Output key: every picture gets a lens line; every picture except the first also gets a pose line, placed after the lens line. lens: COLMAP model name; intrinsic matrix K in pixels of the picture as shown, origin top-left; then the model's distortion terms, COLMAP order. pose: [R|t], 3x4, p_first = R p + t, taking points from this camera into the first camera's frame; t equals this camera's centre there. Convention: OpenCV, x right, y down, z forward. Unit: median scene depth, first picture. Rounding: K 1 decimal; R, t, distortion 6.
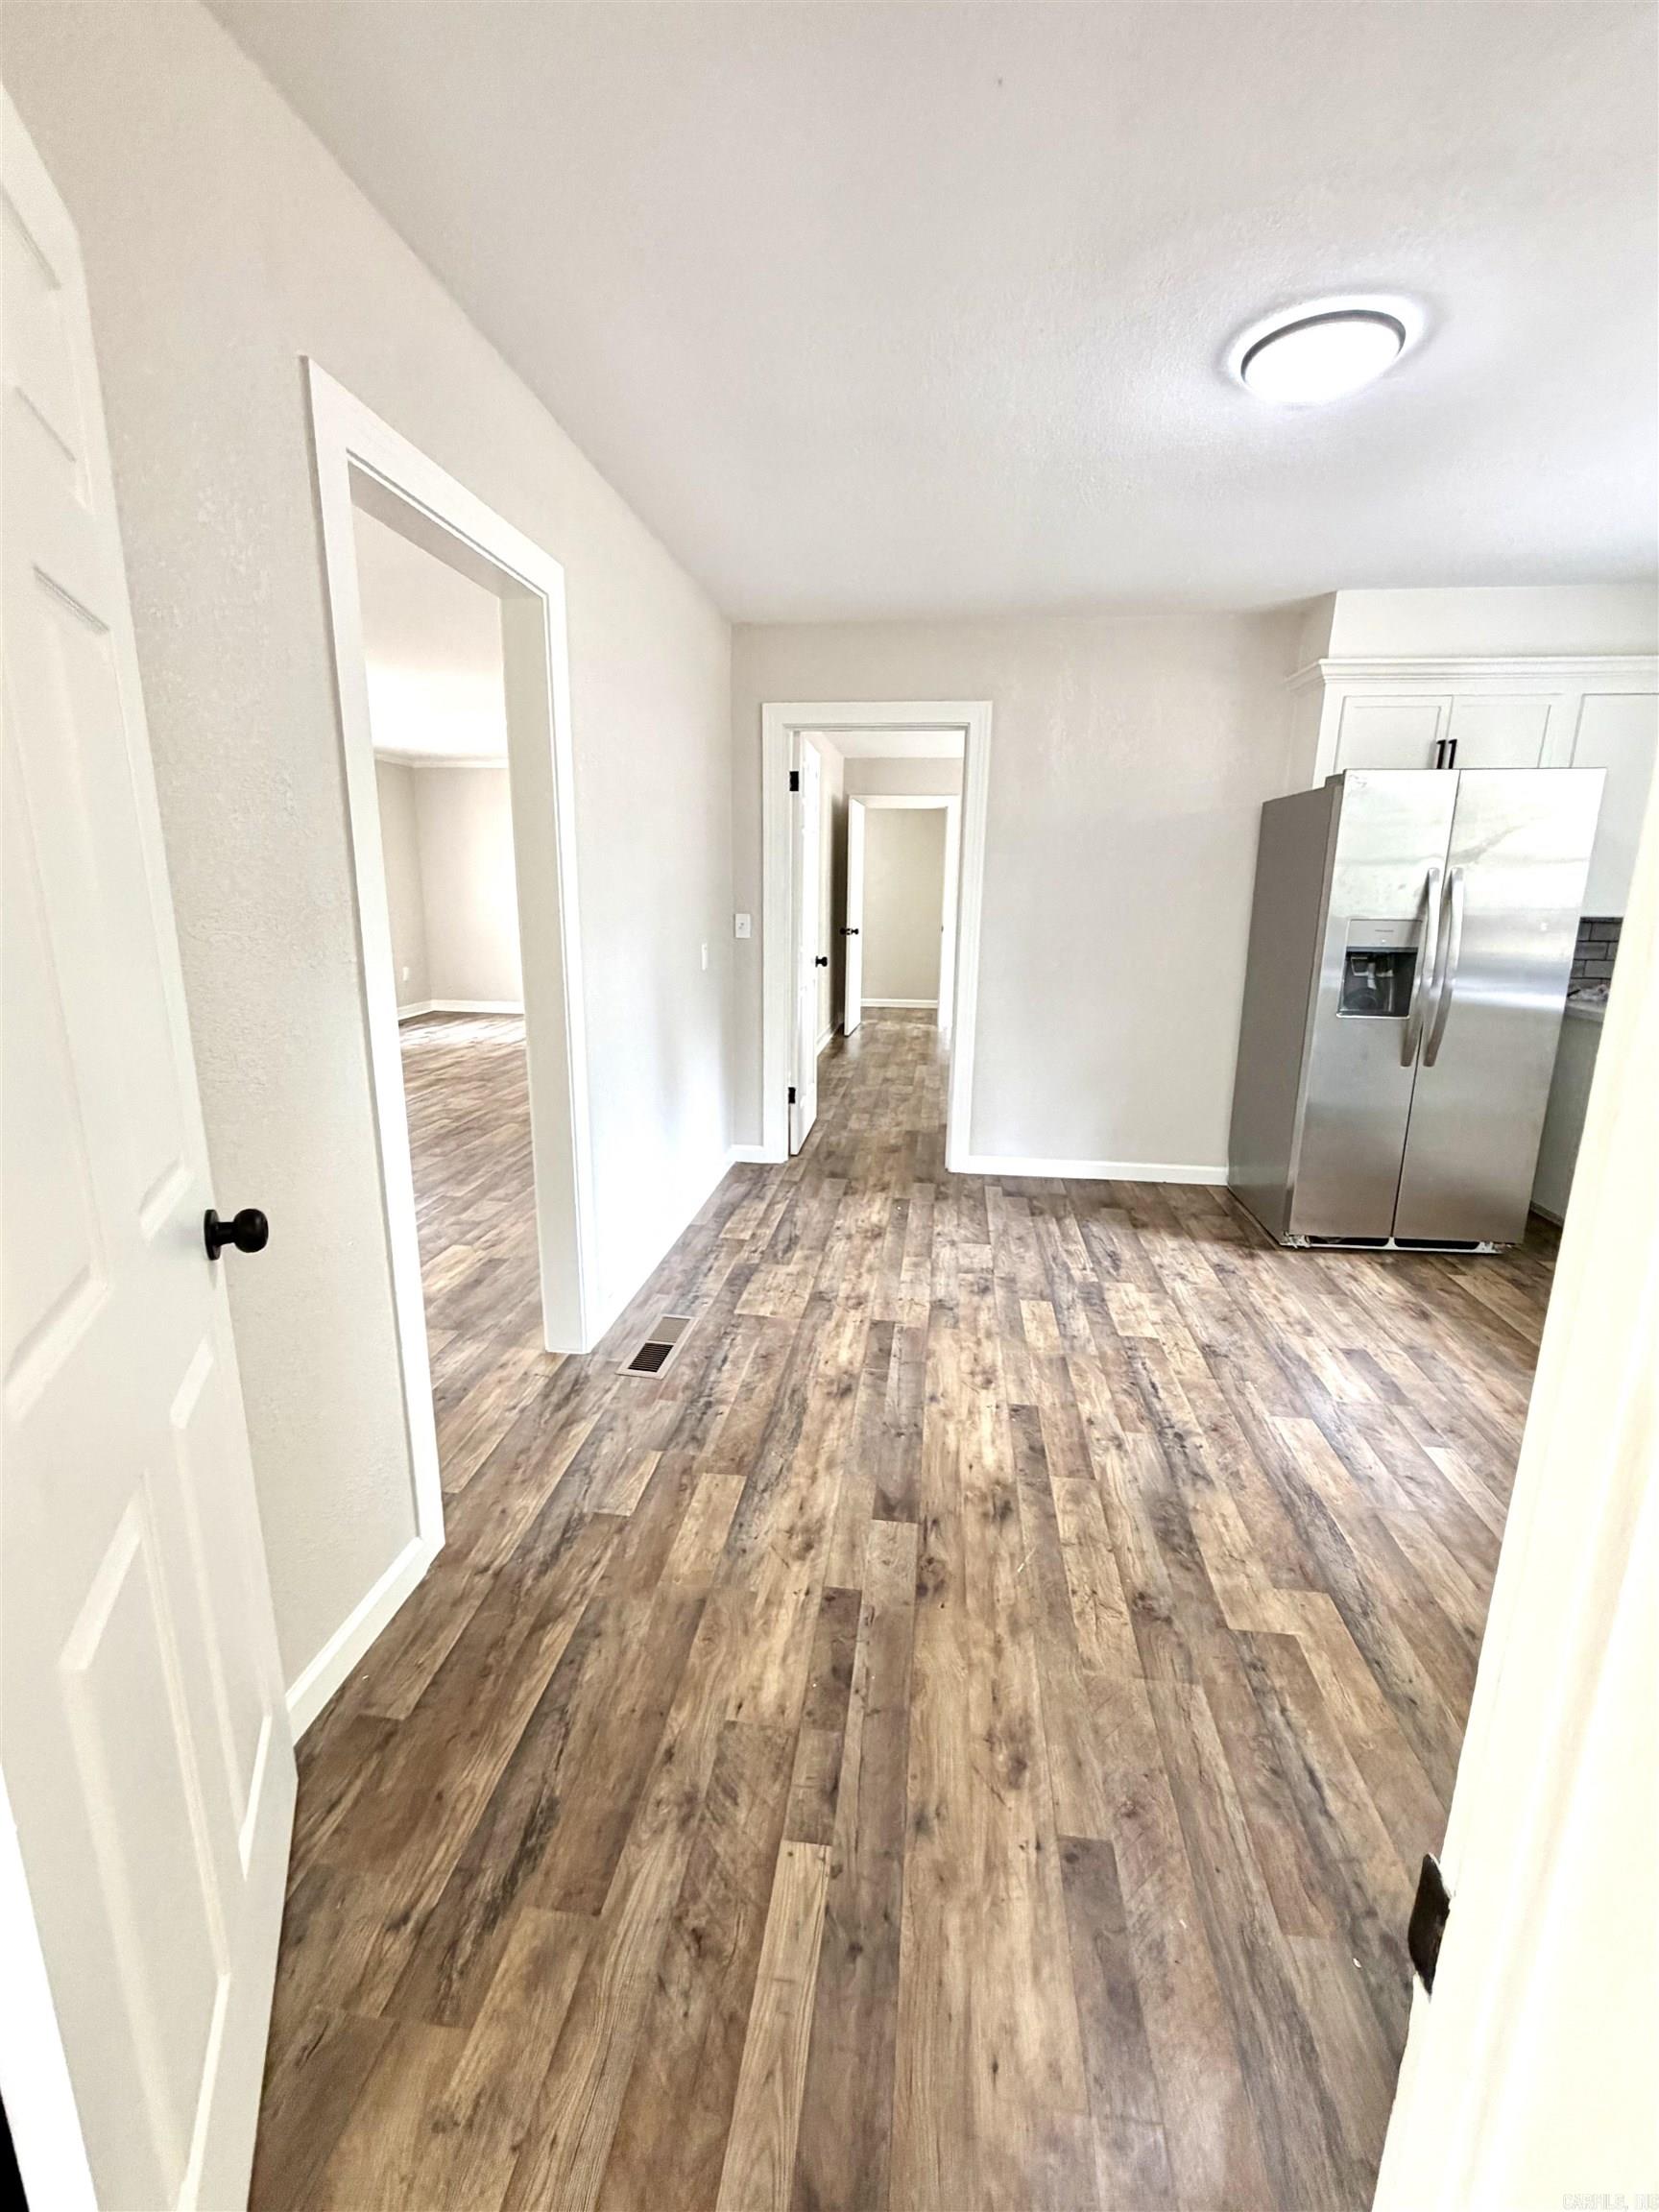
lens RADIAL K [[967.3, 0, 829.5], [0, 967.3, 1106.0], [0, 0, 1]] dist [-0.002097, -0.000194]
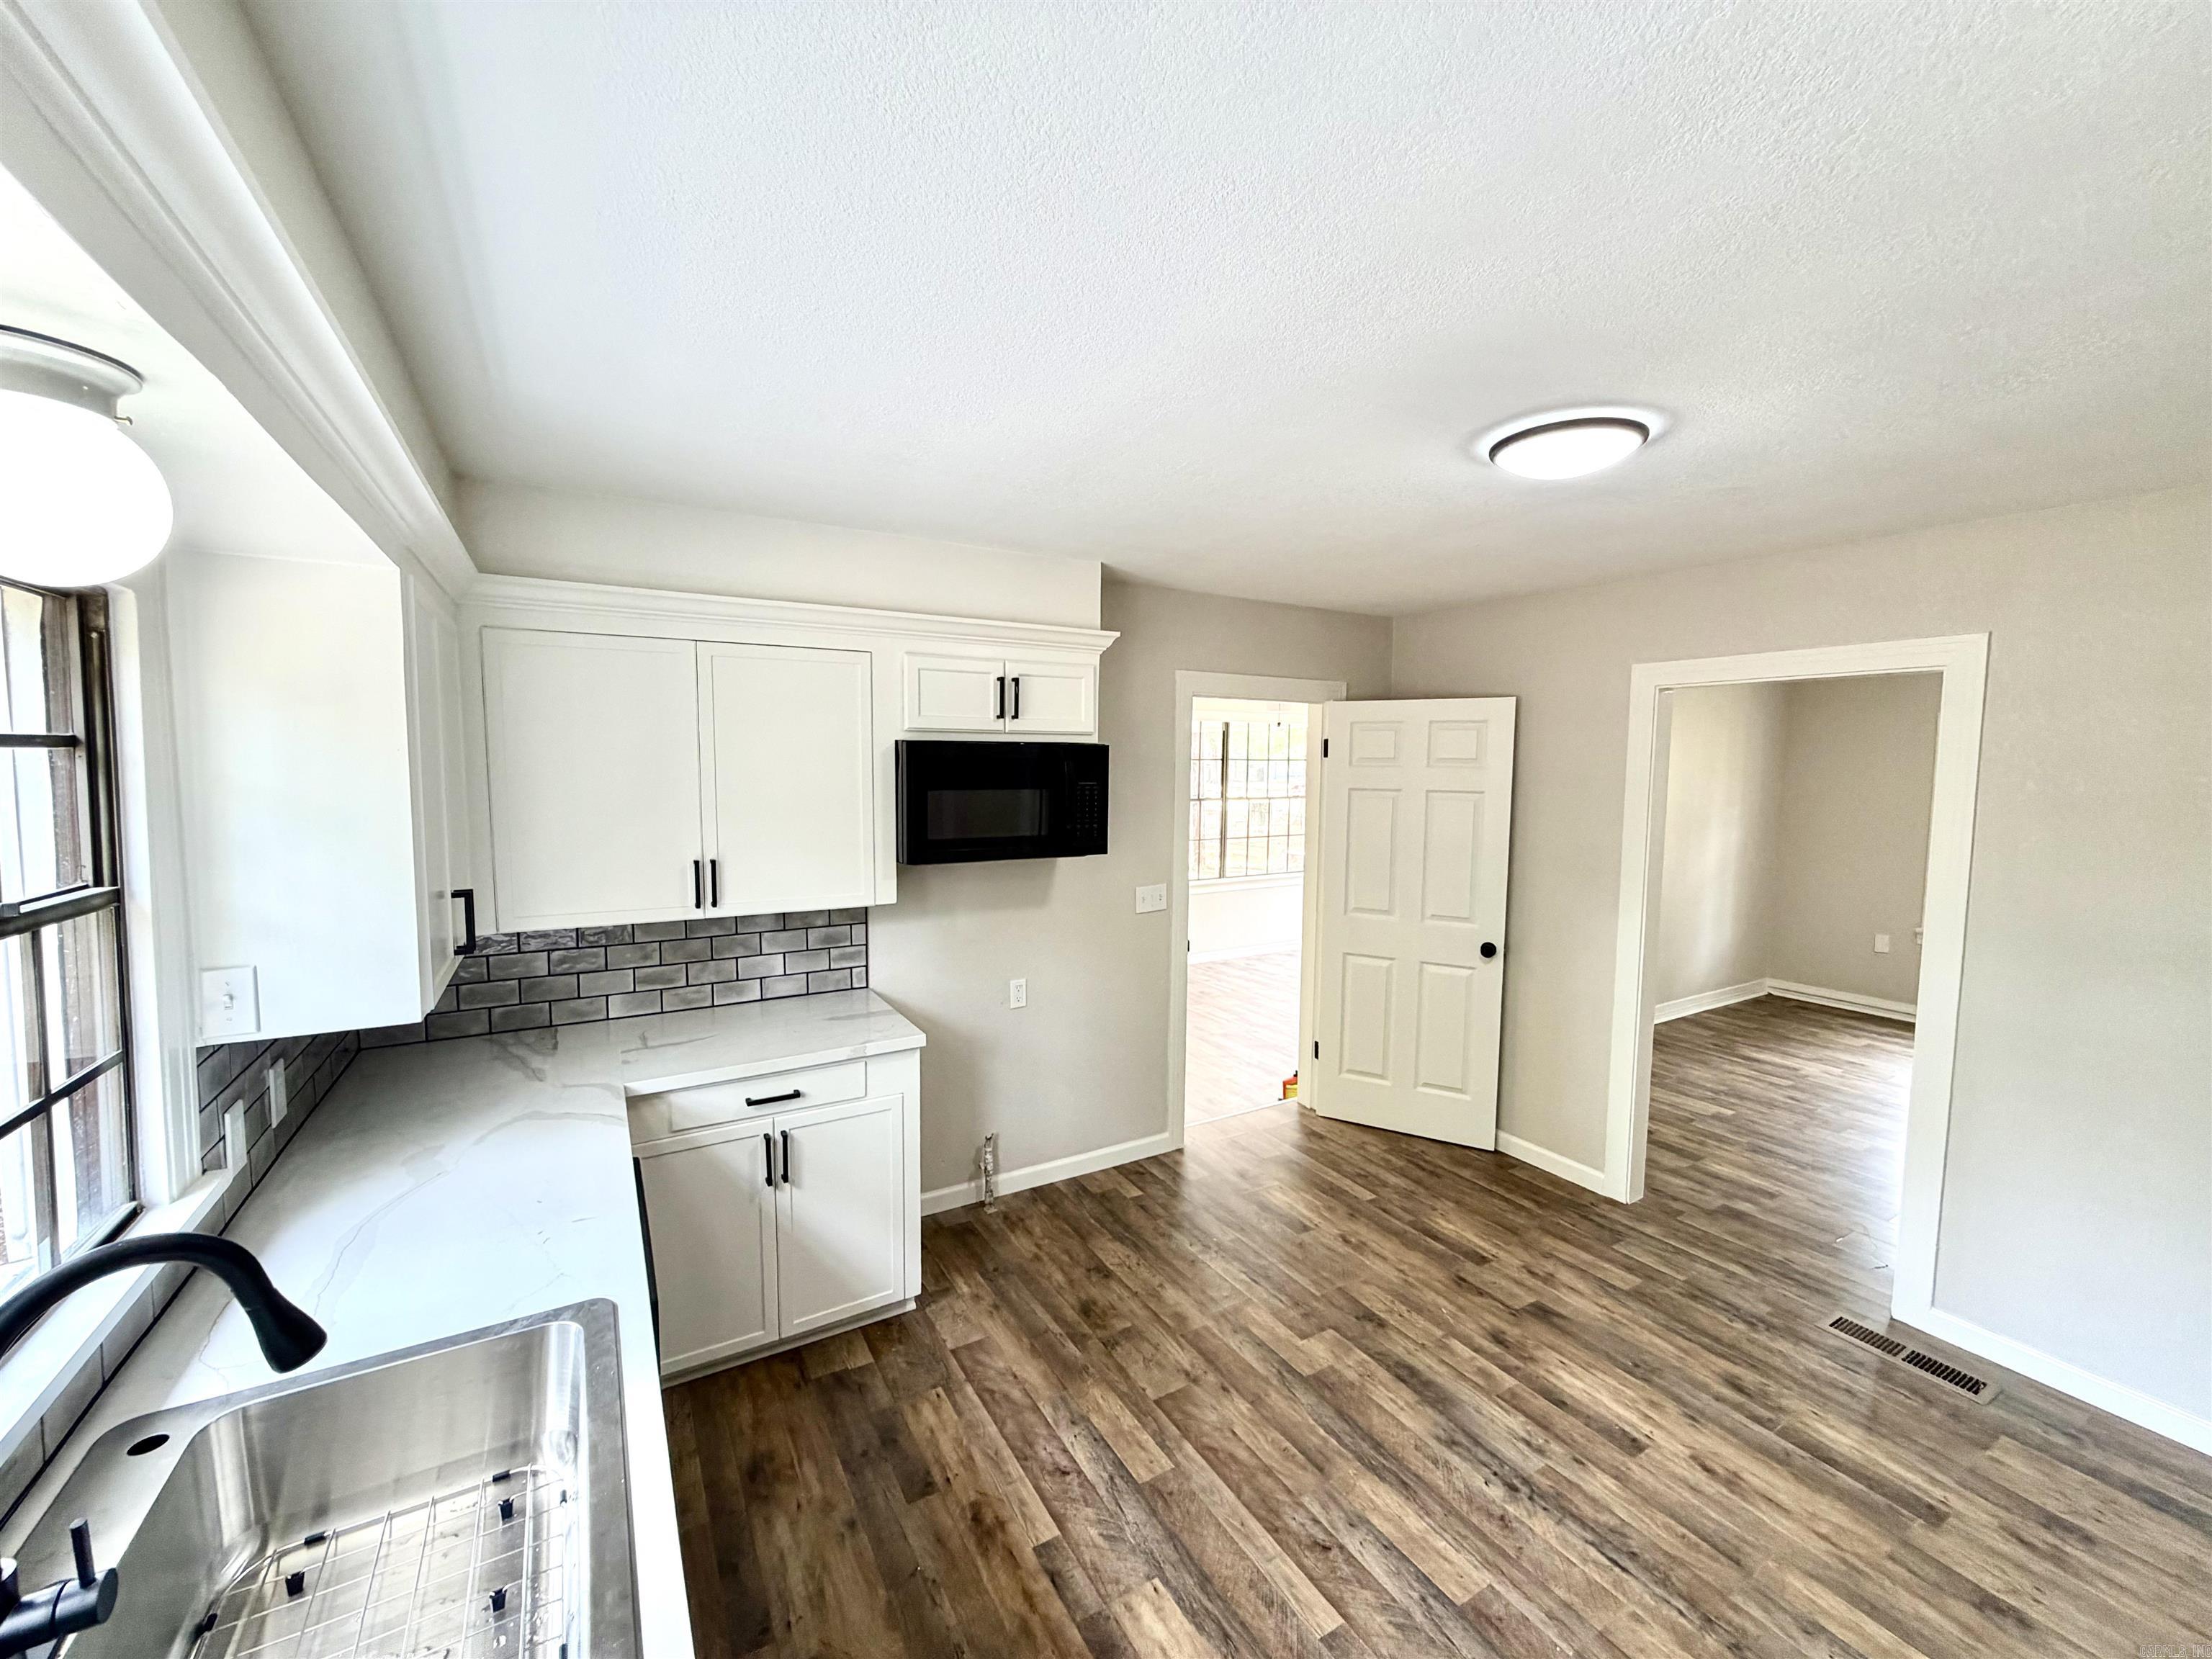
lens RADIAL K [[889.4, 0, 1104.5], [0, 889.4, 824.2], [0, 0, 1]] dist [0.001732, -0.000493]
pose [[-0.796342, 0.027220, -0.604233, 1.480426], [-0.153516, 0.957178, 0.245445, -0.543116], [0.585040, 0.288218, -0.758062, 1.538578]]
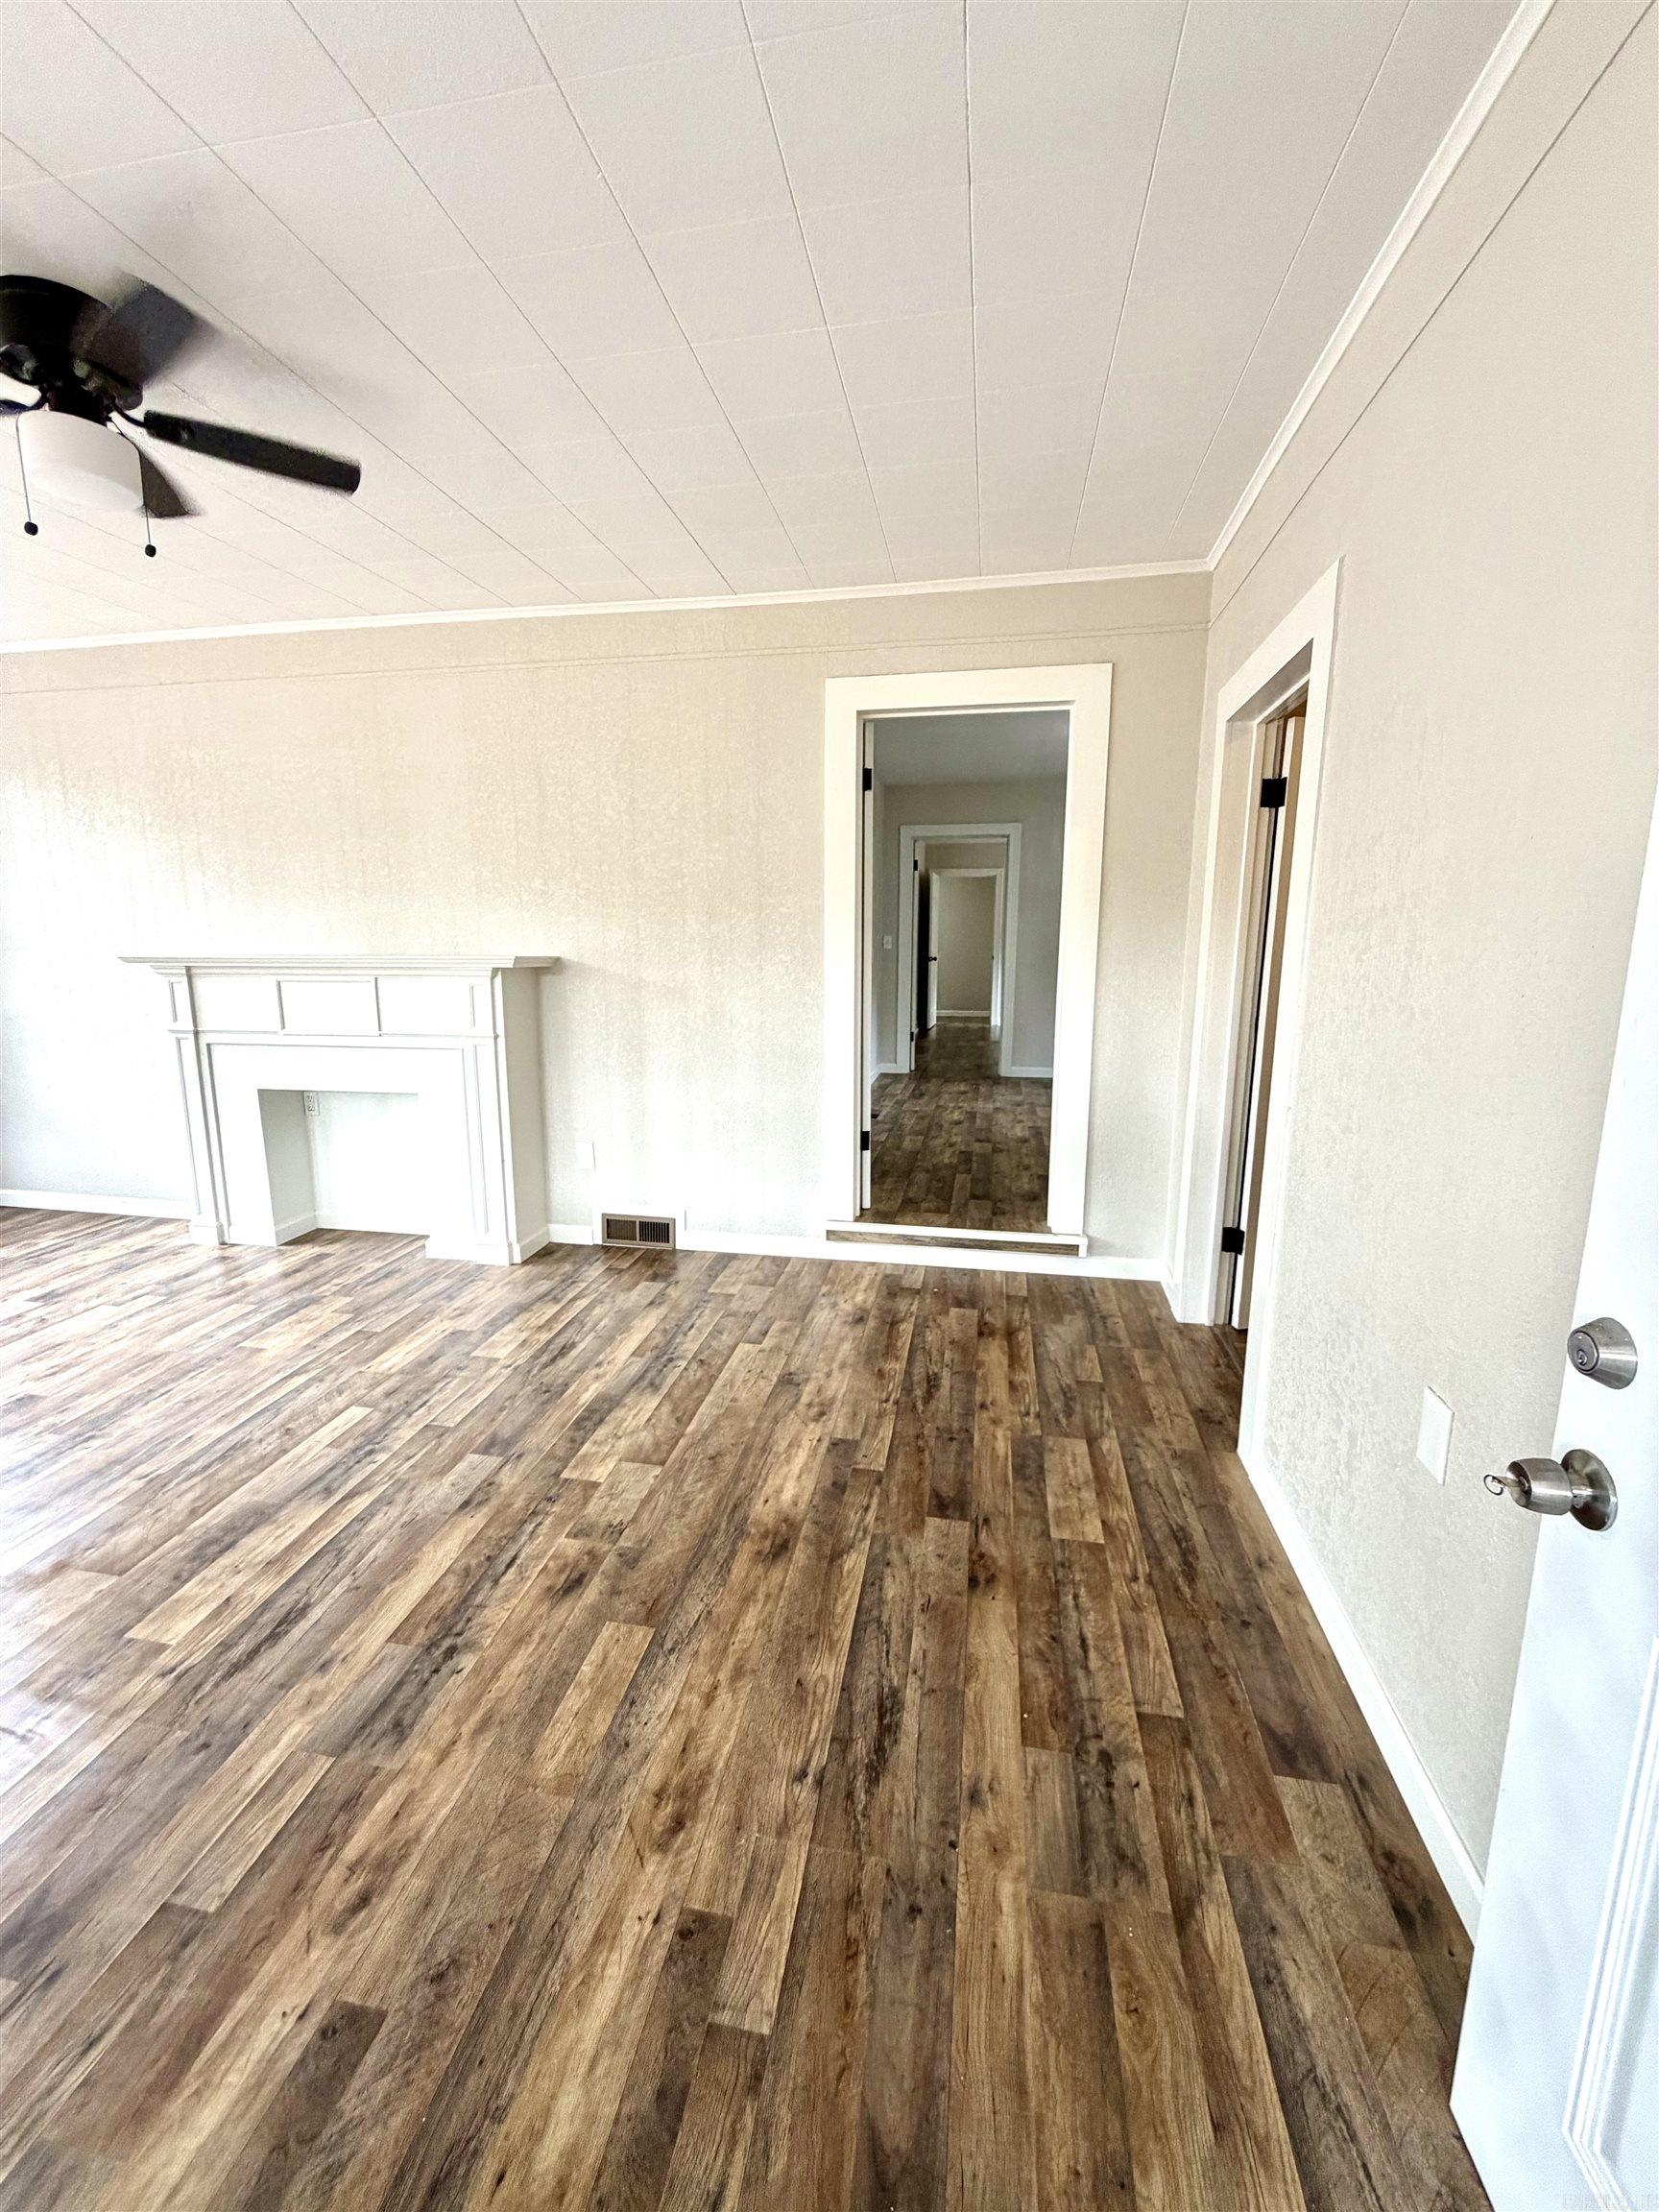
lens RADIAL K [[889.4, 0, 833.5], [0, 889.4, 1098.2], [0, 0, 1]] dist [0.001732, -0.000493]
pose [[0.998384, -0.000989, -0.056811, -0.005474], [-0.001947, 0.998666, -0.051593, 0.011391], [0.056786, 0.051621, 0.997051, -0.039394]]
